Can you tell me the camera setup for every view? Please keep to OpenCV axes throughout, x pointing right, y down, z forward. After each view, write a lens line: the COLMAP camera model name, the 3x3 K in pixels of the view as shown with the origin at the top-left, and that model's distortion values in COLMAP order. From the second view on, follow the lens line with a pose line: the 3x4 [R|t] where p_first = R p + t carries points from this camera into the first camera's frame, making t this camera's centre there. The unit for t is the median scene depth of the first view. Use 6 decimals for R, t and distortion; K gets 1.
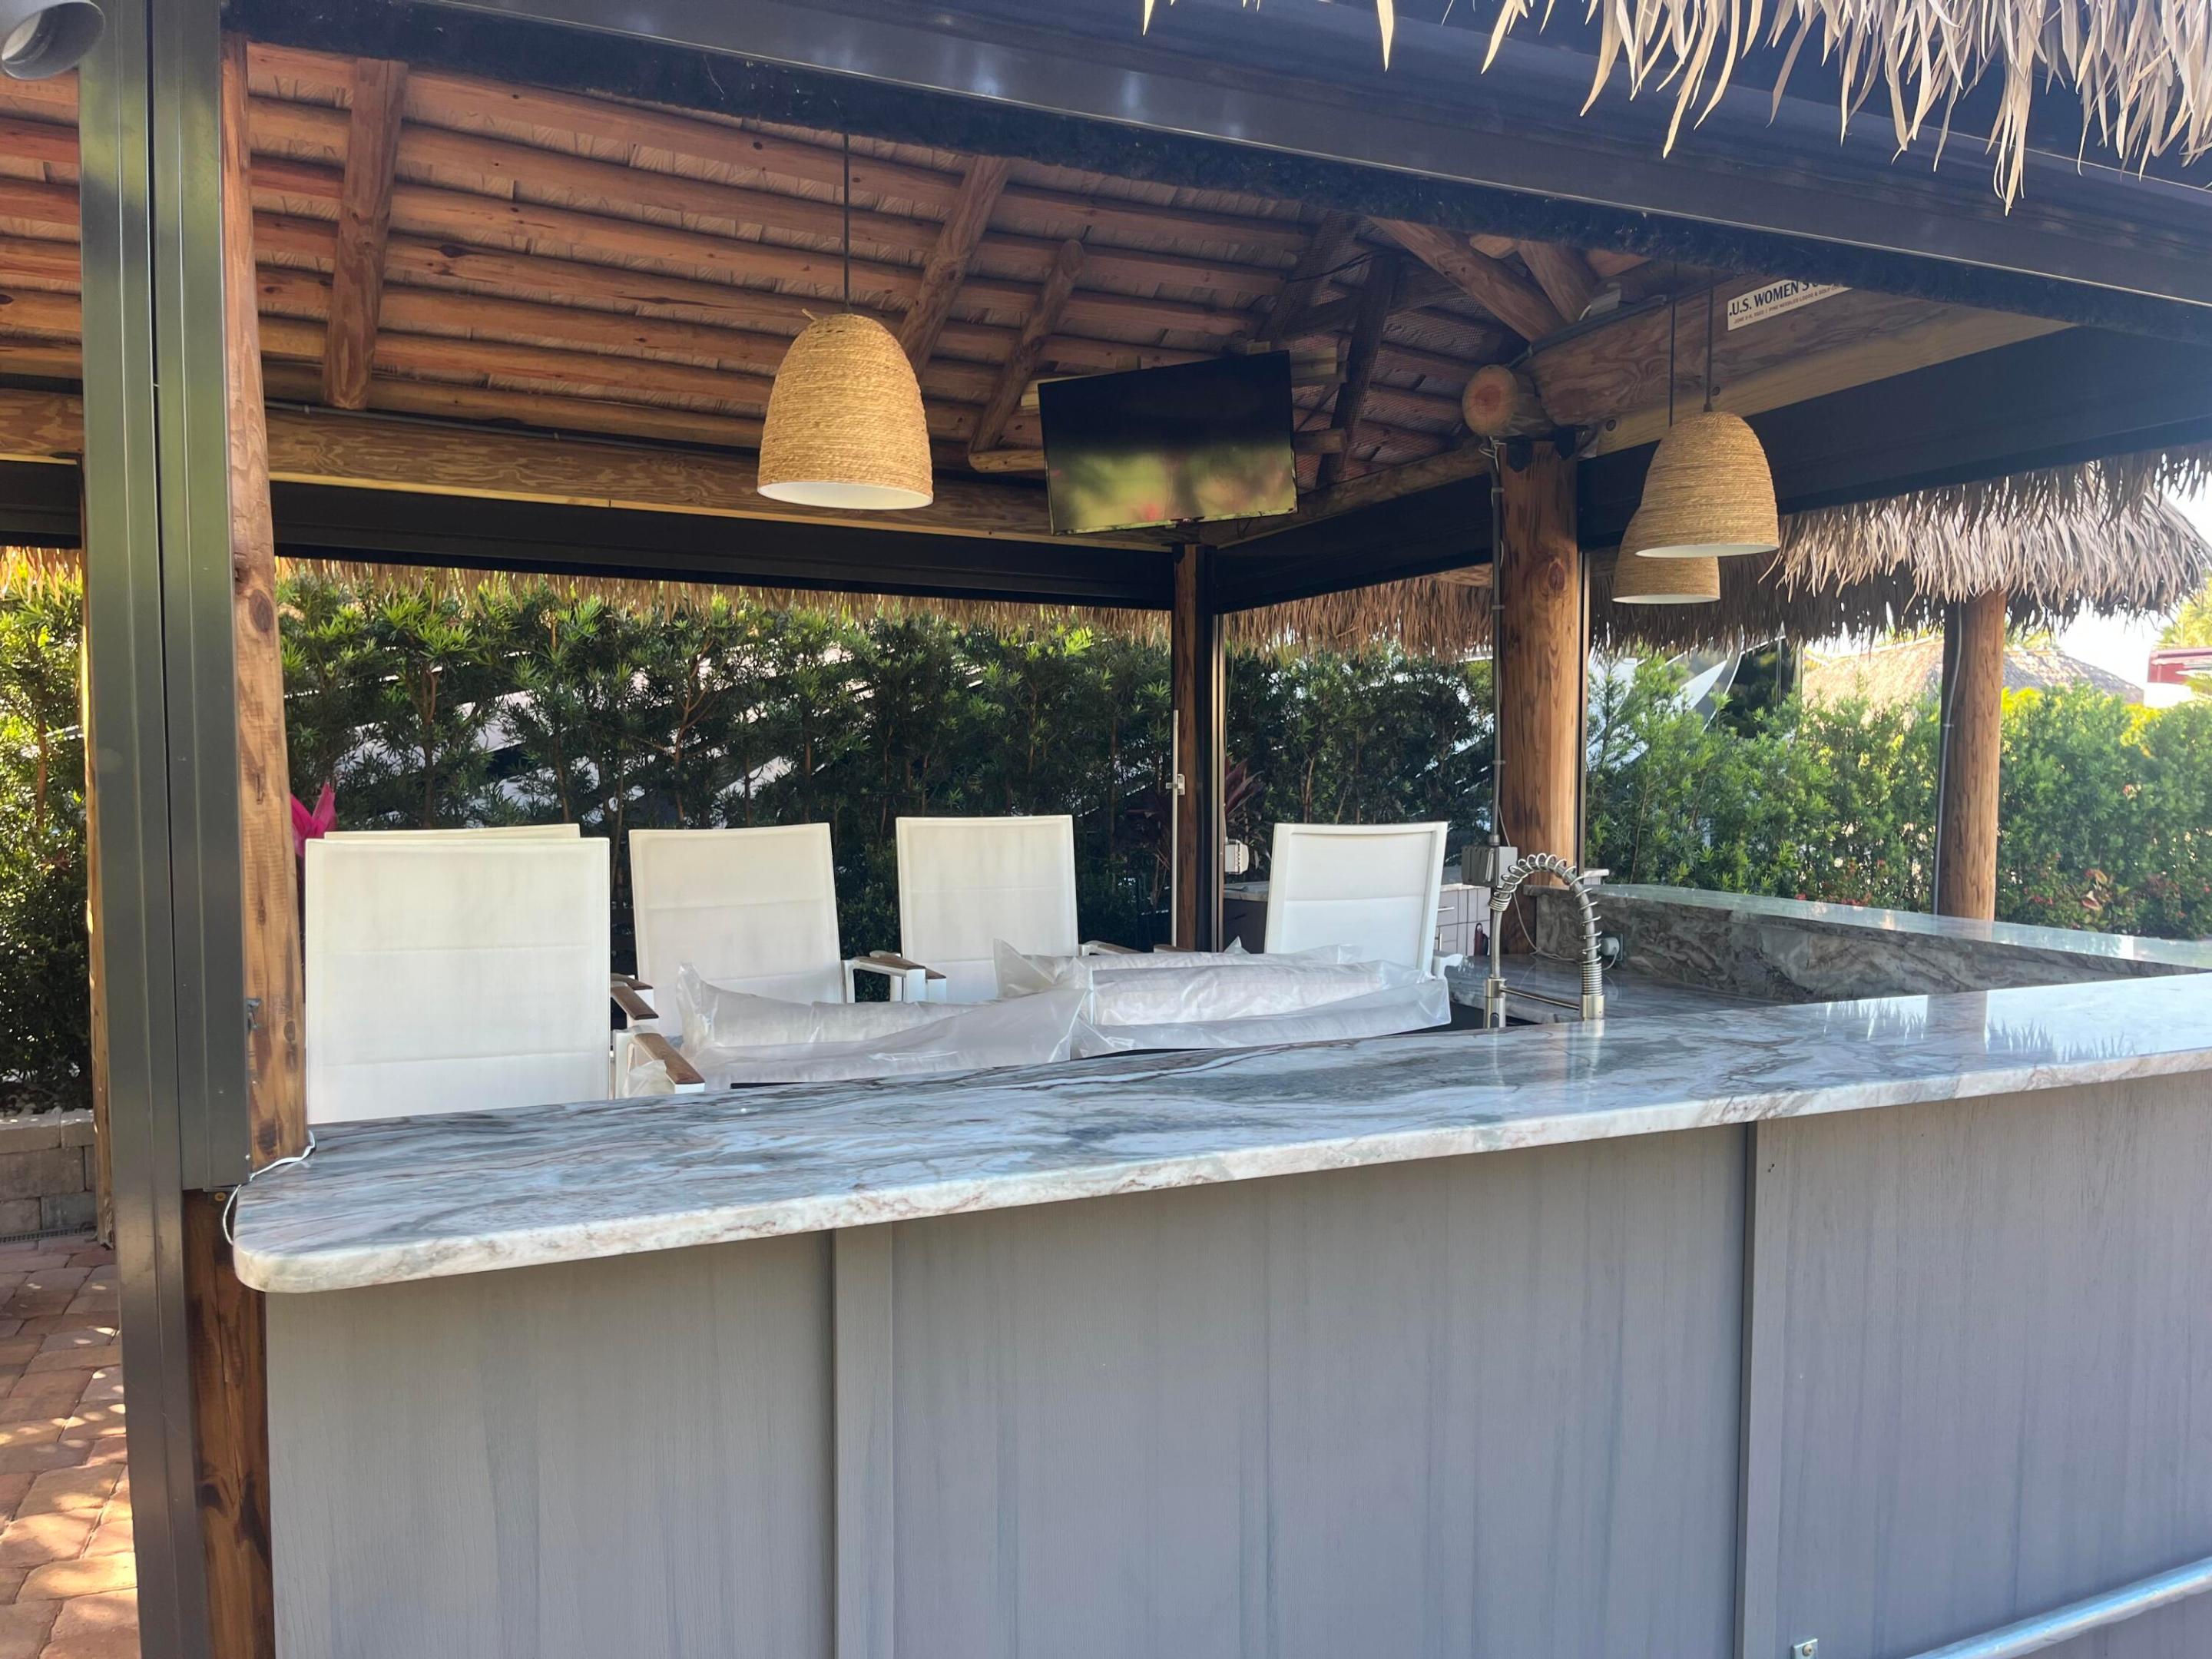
lens RADIAL K [[1704.7, 0, 1114.0], [0, 1704.7, 853.2], [0, 0, 1]] dist [0.036573, -0.049615]
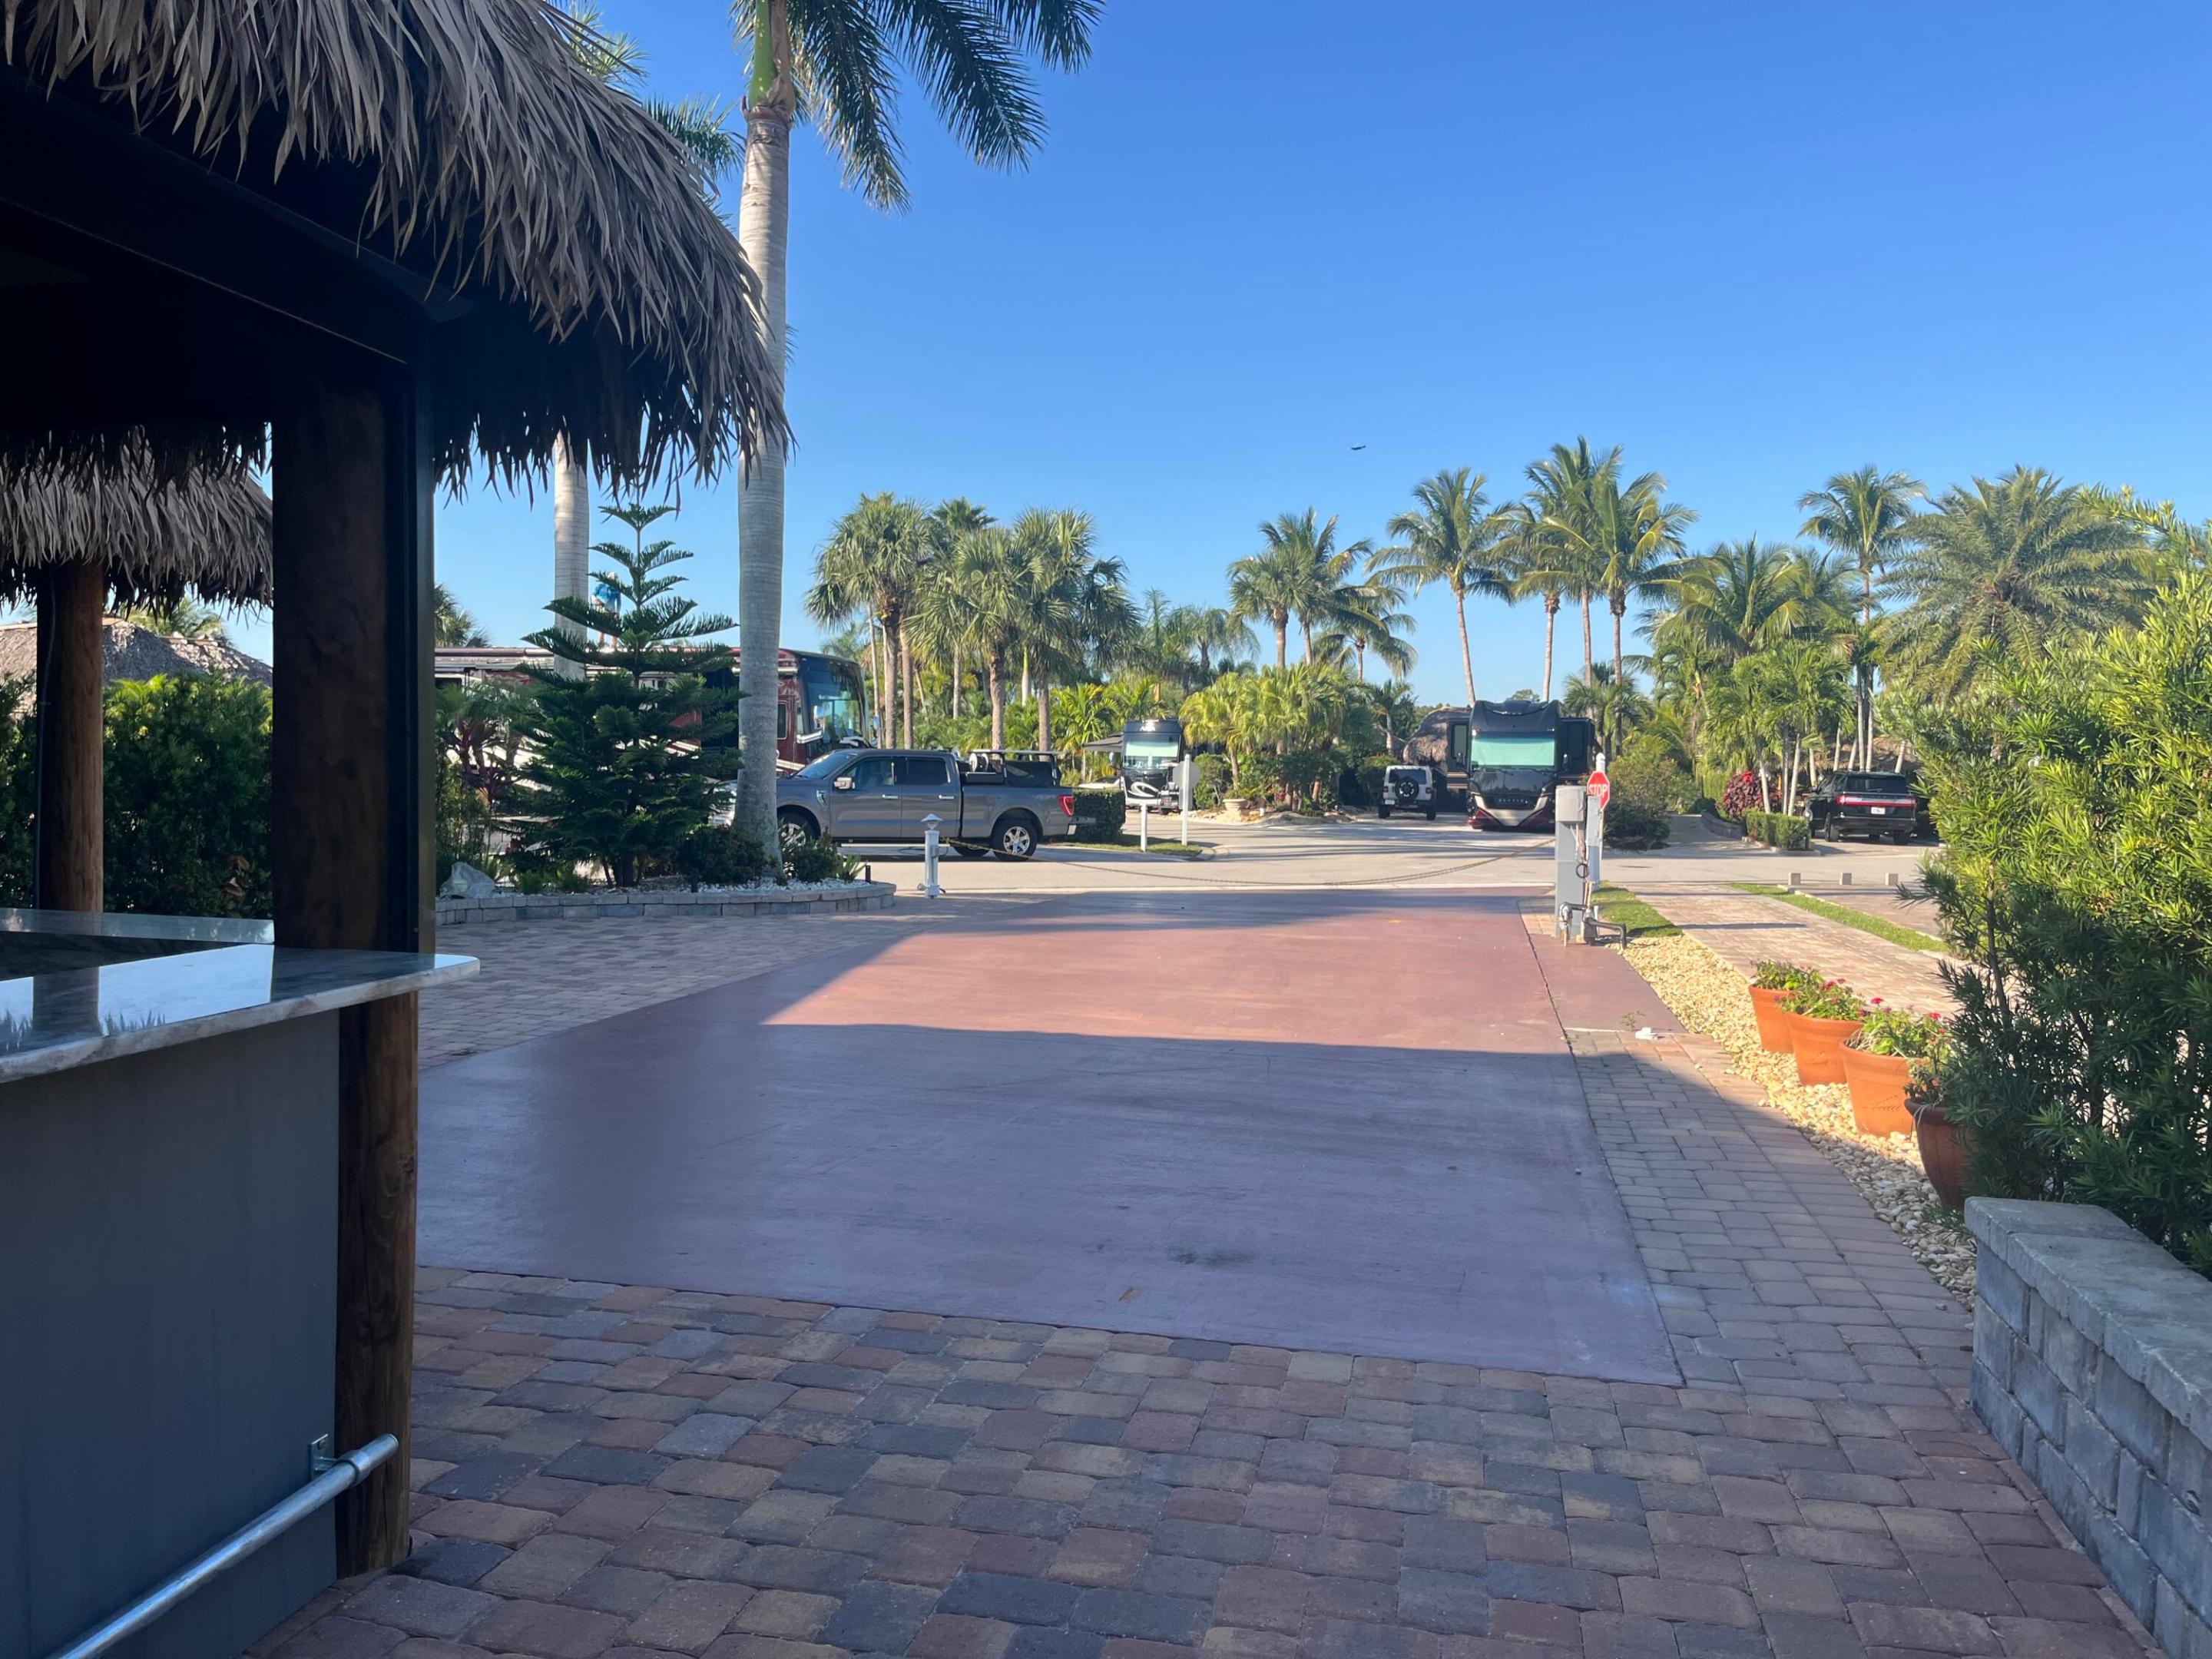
lens RADIAL K [[1704.7, 0, 1125.6], [0, 1704.7, 844.2], [0, 0, 1]] dist [0.036573, -0.049615]
pose [[0.559533, -0.027483, 0.828352, 0.027535], [0.027871, 0.999509, 0.014336, 0.002766], [-0.828339, 0.015066, 0.560024, -0.000749]]
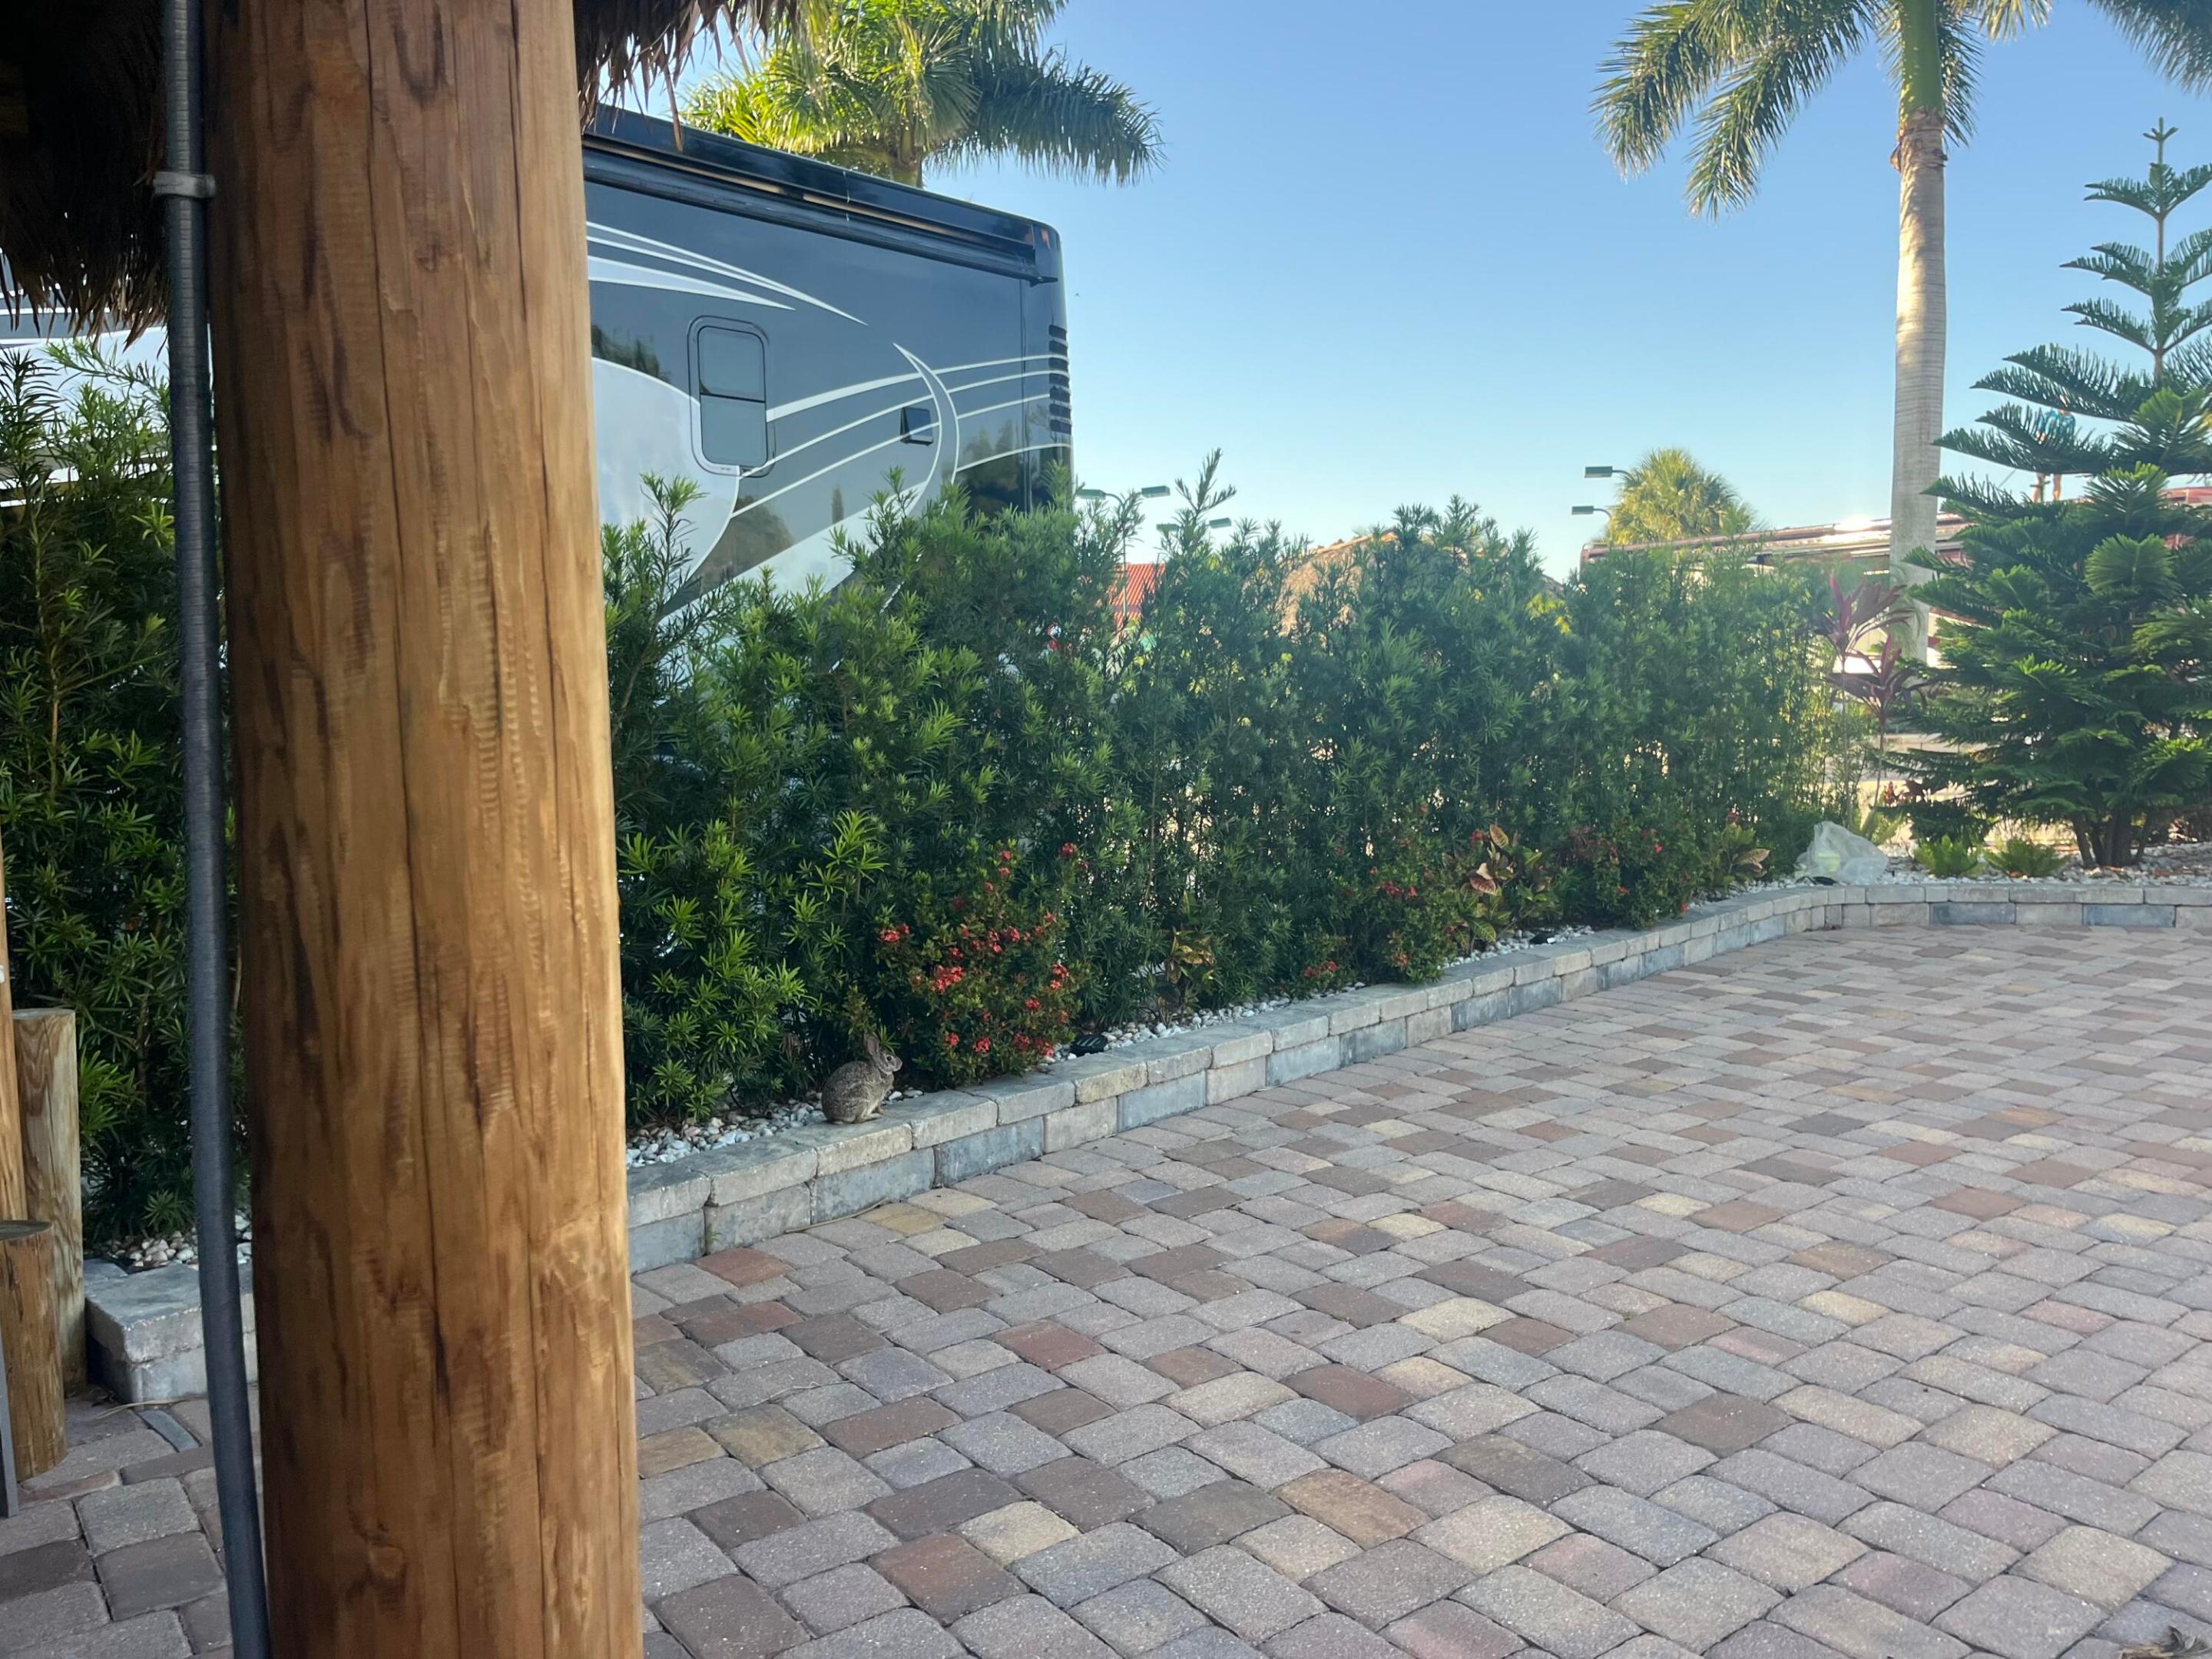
lens RADIAL K [[1704.7, 0, 1136.2], [0, 1704.7, 871.1], [0, 0, 1]] dist [0.036573, -0.049615]
pose [[0.960201, -0.050328, 0.274739, 0.297870], [0.035815, 0.997698, 0.057588, -0.013150], [-0.277005, -0.045457, 0.959793, 0.477362]]
